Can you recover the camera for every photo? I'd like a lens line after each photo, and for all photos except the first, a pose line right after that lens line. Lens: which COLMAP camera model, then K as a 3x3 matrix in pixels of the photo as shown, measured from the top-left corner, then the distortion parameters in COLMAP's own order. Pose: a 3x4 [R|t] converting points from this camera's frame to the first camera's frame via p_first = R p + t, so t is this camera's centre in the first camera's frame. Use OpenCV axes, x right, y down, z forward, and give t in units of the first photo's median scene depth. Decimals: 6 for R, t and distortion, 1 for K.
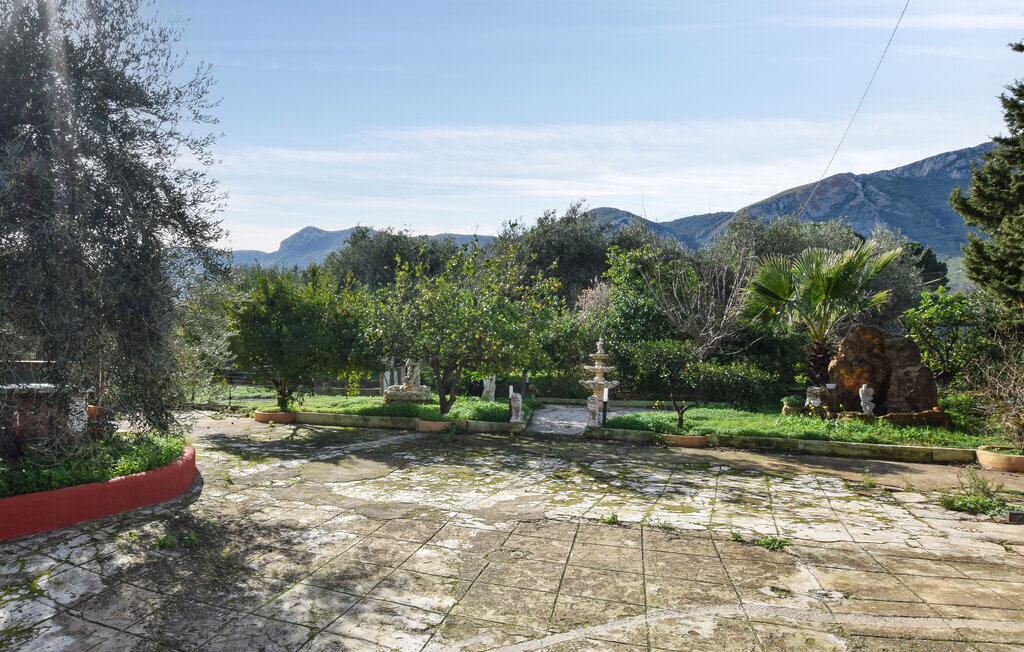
lens RADIAL K [[678.7, 0, 508.5], [0, 678.7, 333.0], [0, 0, 1]] dist [-0.038260, 0.004584]
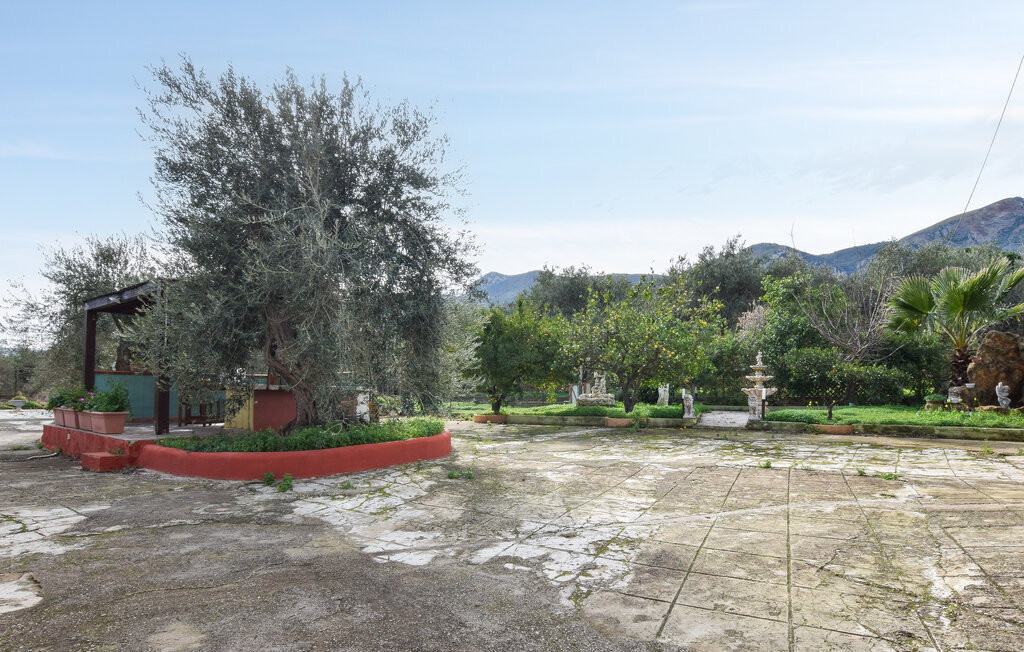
lens RADIAL K [[618.8, 0, 535.6], [0, 618.8, 315.7], [0, 0, 1]] dist [-0.019896, -0.003948]
pose [[0.976062, -0.023985, -0.216165, -0.013916], [0.006804, 0.996781, -0.079878, 0.037526], [0.217386, 0.076495, 0.973084, -0.177849]]
